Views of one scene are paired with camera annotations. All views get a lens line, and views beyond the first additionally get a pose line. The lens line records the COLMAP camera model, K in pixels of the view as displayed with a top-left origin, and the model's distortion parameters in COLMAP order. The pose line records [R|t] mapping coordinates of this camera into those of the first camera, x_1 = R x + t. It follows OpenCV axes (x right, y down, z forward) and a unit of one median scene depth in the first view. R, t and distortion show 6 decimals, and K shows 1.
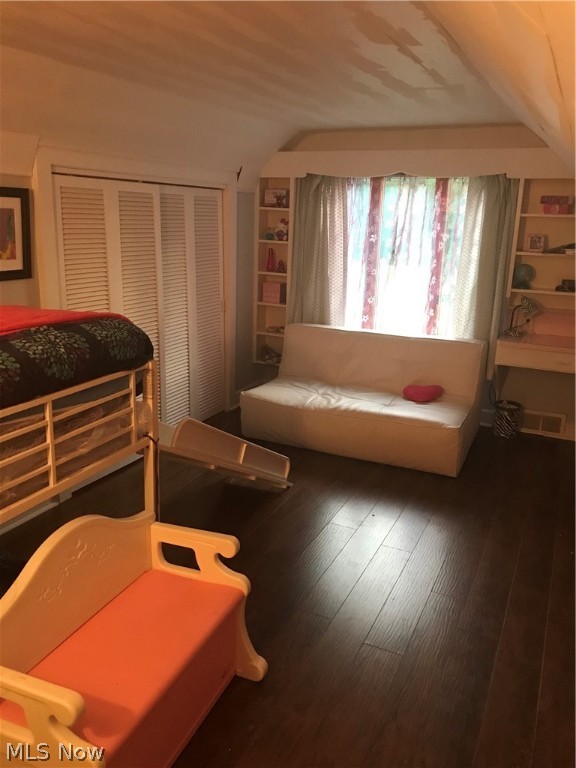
lens RADIAL K [[633.3, 0, 288.0], [0, 633.3, 384.0], [0, 0, 1]] dist [0.029994, -0.009616]
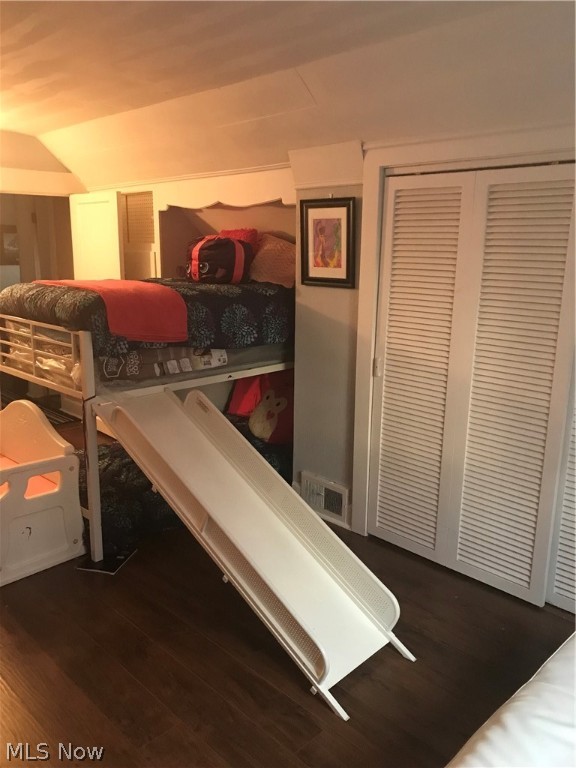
lens RADIAL K [[633.3, 0, 288.0], [0, 633.3, 384.0], [0, 0, 1]] dist [0.029994, -0.009616]
pose [[-0.357490, 0.190325, -0.914318, 0.559224], [-0.249489, 0.923972, 0.289882, -0.293219], [0.899976, 0.331742, -0.282826, 1.254757]]
